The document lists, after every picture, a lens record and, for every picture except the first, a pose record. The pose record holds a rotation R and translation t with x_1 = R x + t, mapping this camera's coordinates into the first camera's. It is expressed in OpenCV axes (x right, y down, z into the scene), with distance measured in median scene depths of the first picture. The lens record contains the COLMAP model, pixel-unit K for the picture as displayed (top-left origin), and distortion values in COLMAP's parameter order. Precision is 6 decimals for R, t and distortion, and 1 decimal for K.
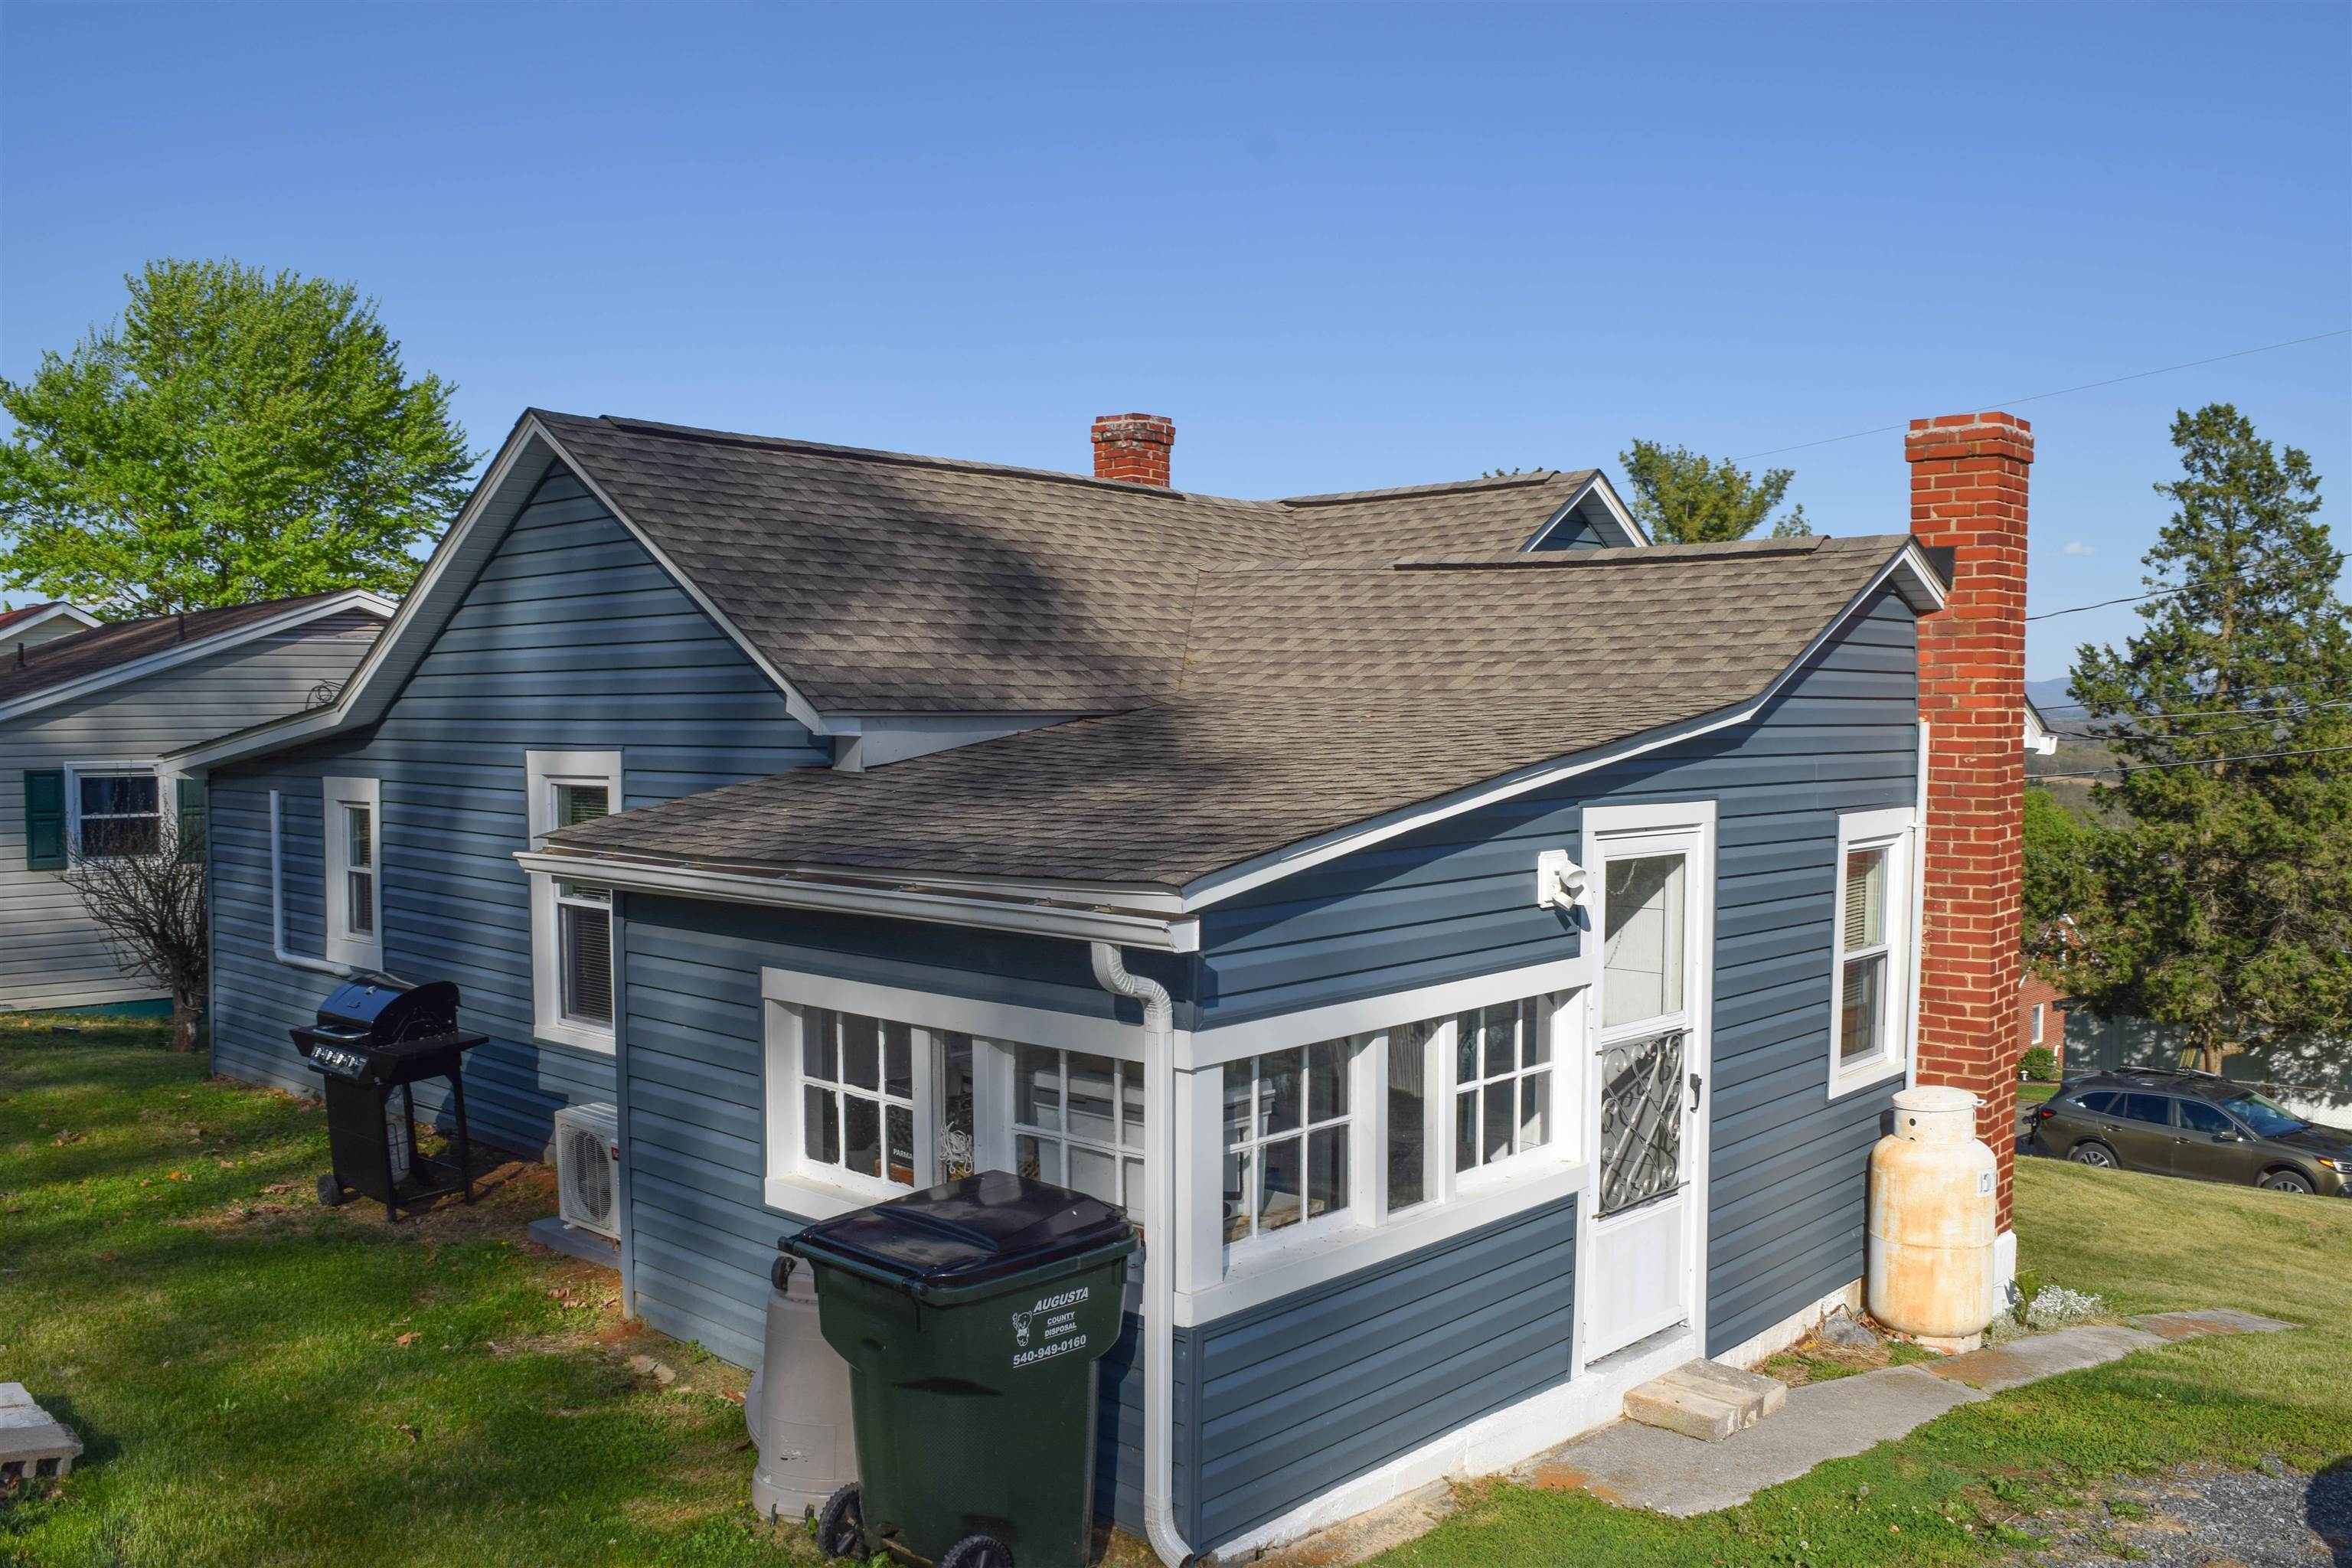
lens RADIAL K [[1896.5, 0, 1176.0], [0, 1896.5, 784.0], [0, 0, 1]] dist [-0.117647, -0.001286]
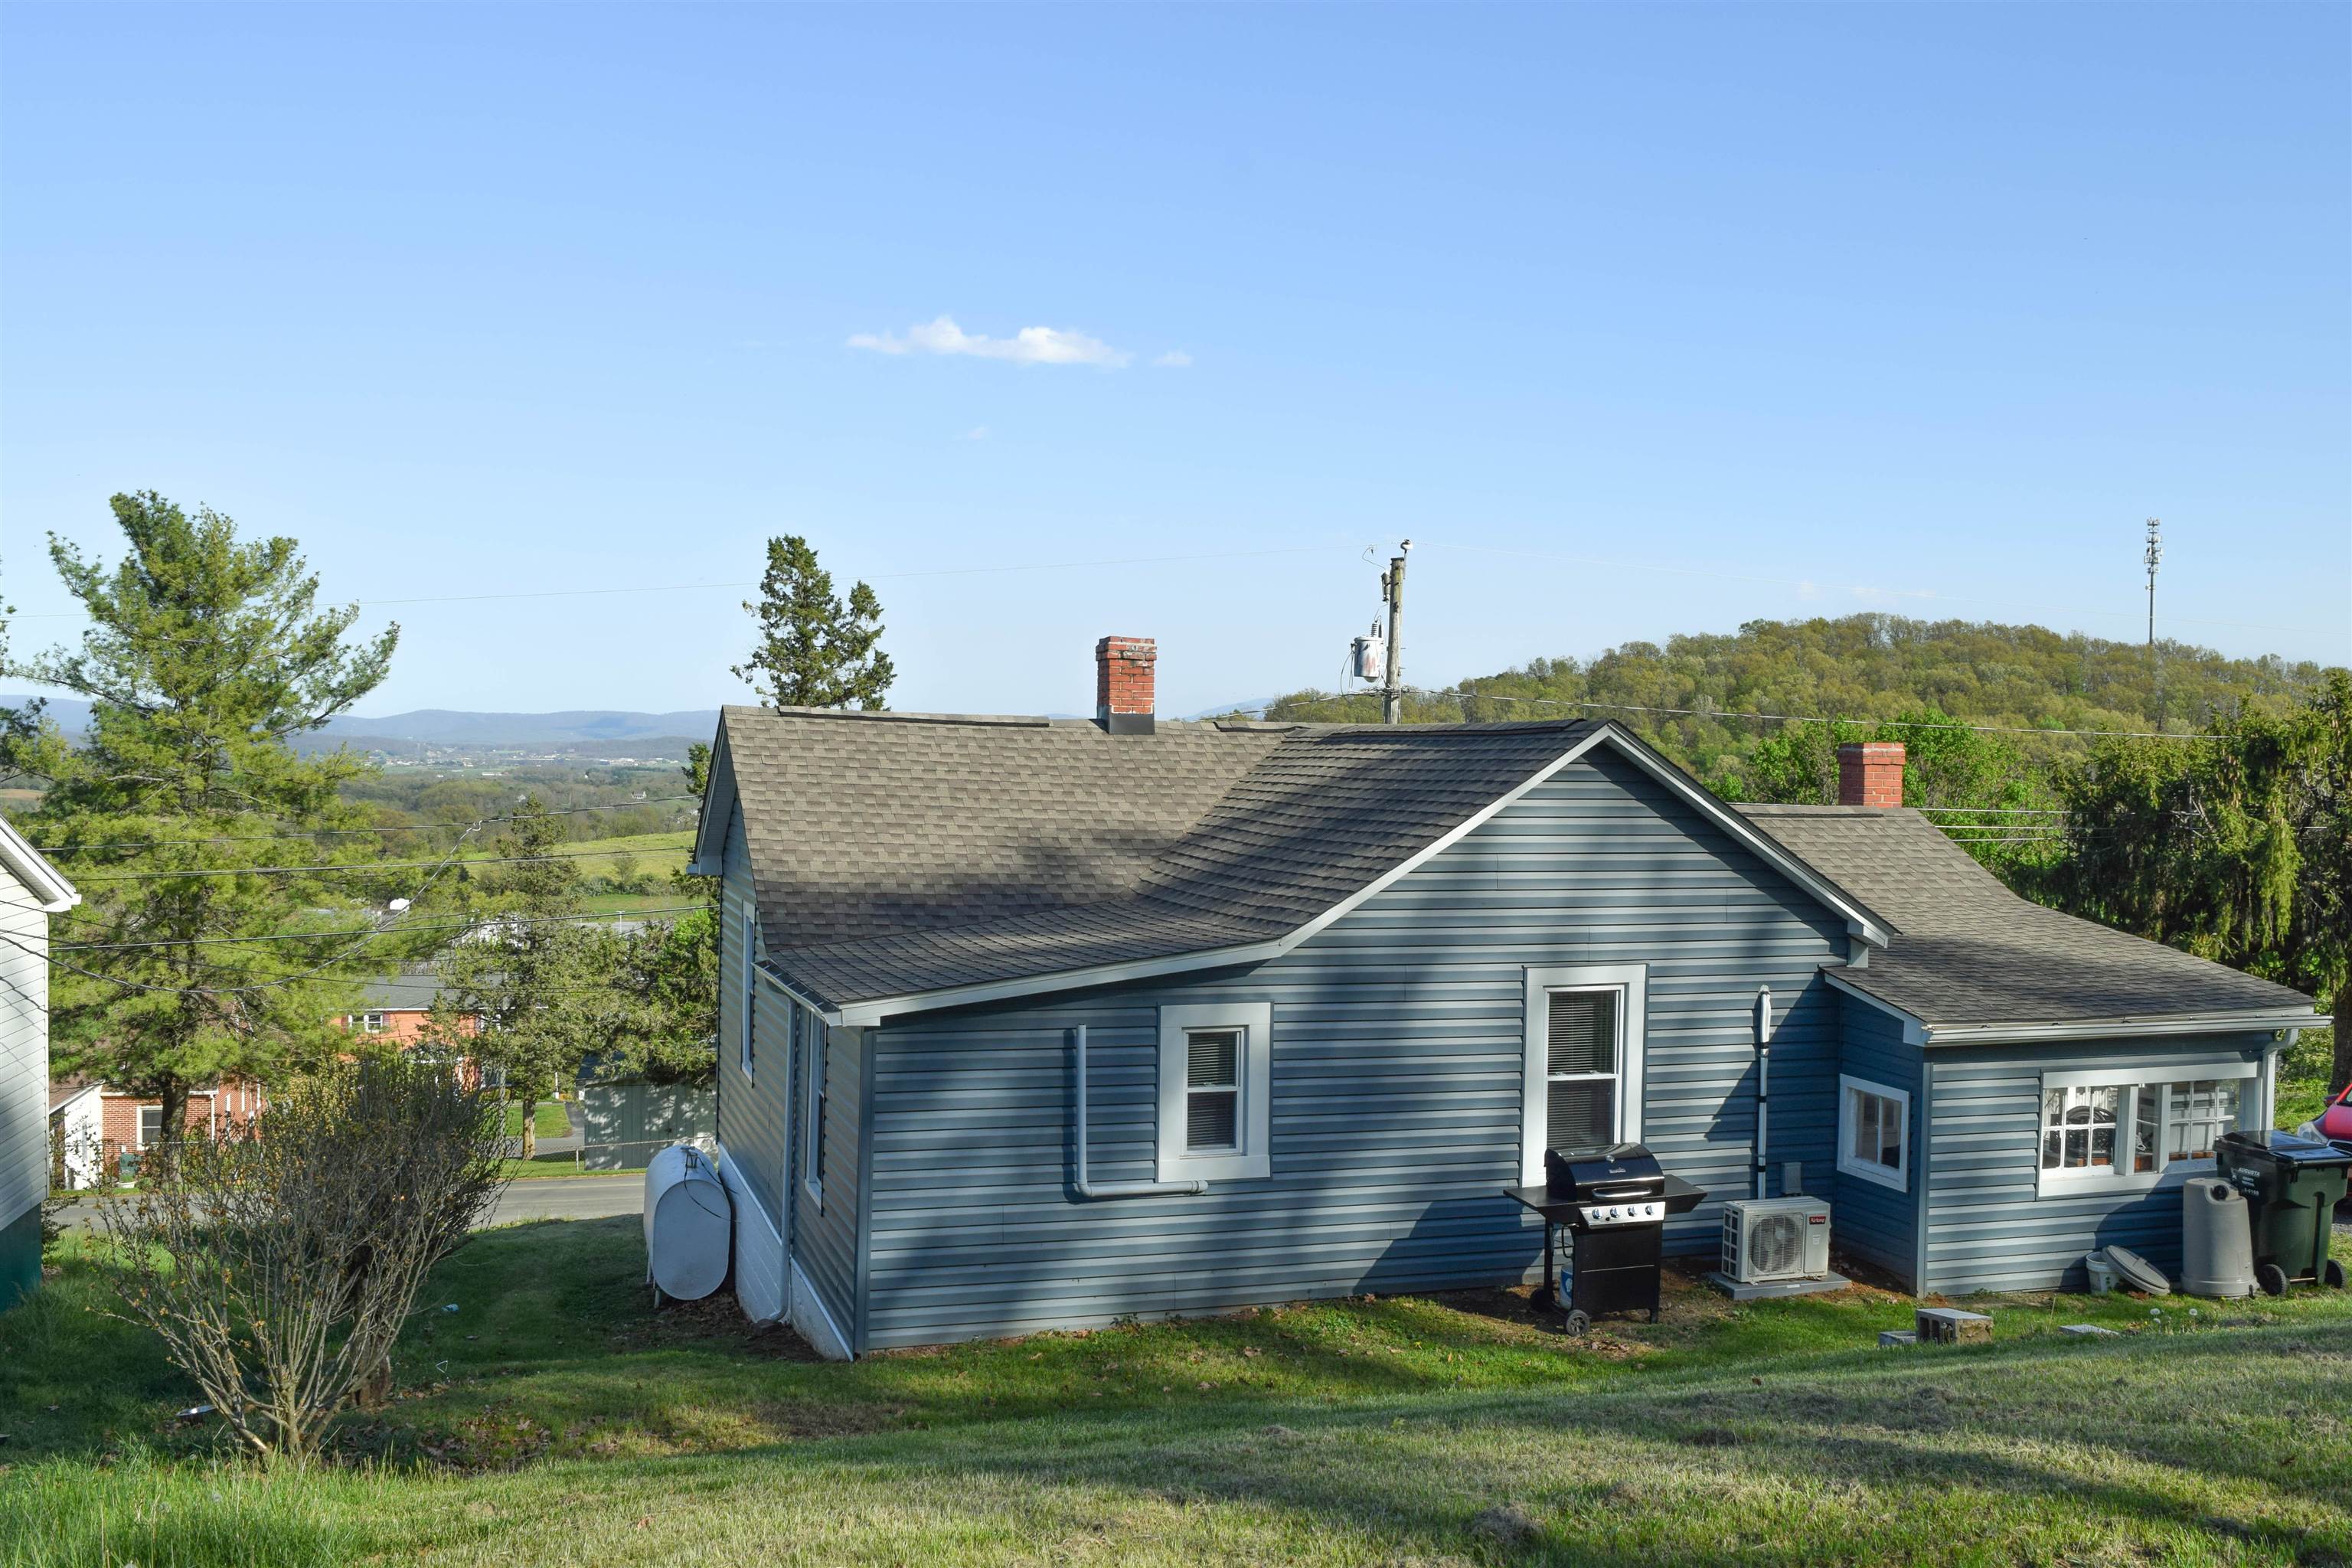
lens RADIAL K [[2156.7, 0, 1176.0], [0, 2156.7, 784.0], [0, 0, 1]] dist [-0.005325, -0.003190]
pose [[0.490484, -0.003797, 0.871442, -0.503255], [0.020583, 0.999762, -0.007228, -0.039838], [-0.871207, 0.021482, 0.490445, 0.130117]]
